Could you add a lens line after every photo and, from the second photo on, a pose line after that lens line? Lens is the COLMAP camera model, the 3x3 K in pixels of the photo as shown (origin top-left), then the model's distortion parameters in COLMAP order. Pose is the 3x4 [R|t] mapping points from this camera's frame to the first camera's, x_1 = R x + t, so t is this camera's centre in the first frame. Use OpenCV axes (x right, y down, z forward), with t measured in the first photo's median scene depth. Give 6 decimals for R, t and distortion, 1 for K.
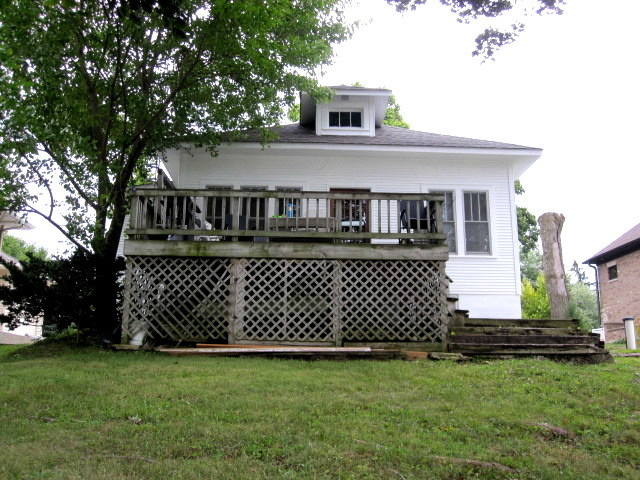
lens RADIAL K [[616.1, 0, 321.0], [0, 616.1, 240.9], [0, 0, 1]] dist [-0.098172, 0.000000]
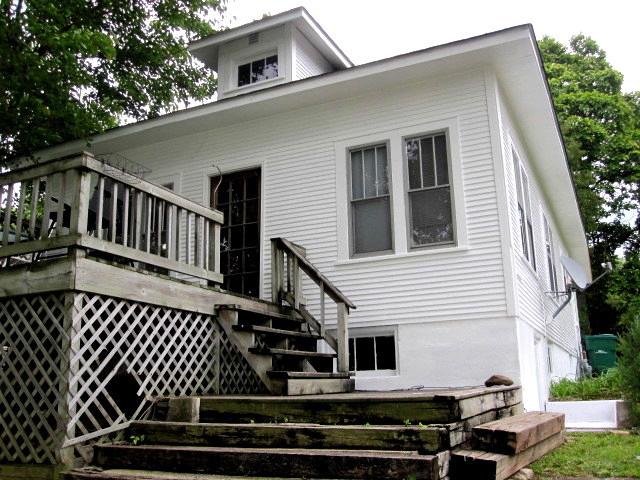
lens RADIAL K [[616.1, 0, 318.6], [0, 616.1, 240.4], [0, 0, 1]] dist [-0.098172, 0.000000]
pose [[0.877618, -0.137067, -0.459346, 0.409578], [0.130349, 0.990378, -0.046482, 0.027645], [0.461298, -0.019082, 0.887040, 0.470558]]
